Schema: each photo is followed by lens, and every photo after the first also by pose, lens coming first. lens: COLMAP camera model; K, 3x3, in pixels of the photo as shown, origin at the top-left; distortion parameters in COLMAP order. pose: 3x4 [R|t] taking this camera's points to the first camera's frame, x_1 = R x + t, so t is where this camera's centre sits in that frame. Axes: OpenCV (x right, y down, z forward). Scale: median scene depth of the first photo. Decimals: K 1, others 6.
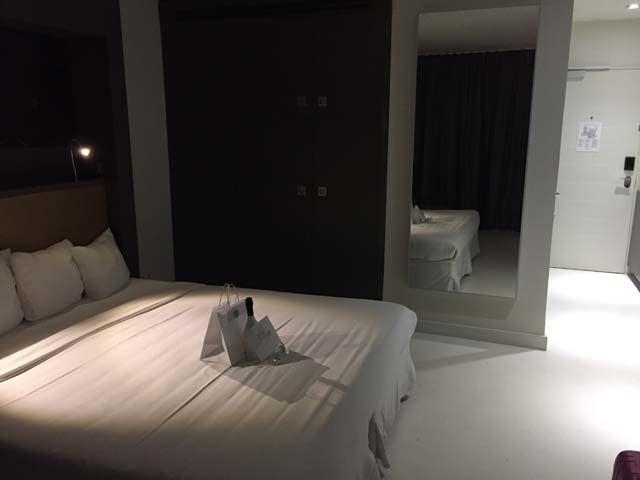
lens RADIAL K [[544.8, 0, 317.2], [0, 544.8, 241.5], [0, 0, 1]] dist [0.044762, -0.003486]
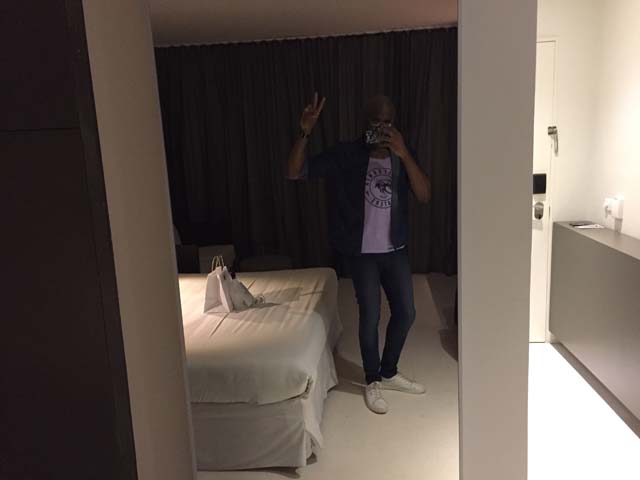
lens RADIAL K [[544.8, 0, 322.2], [0, 544.8, 240.5], [0, 0, 1]] dist [0.044762, -0.003486]
pose [[0.955740, -0.101638, 0.276099, 0.119761], [0.111595, 0.993541, -0.020551, -0.088019], [-0.272227, 0.050453, 0.960910, 0.432360]]
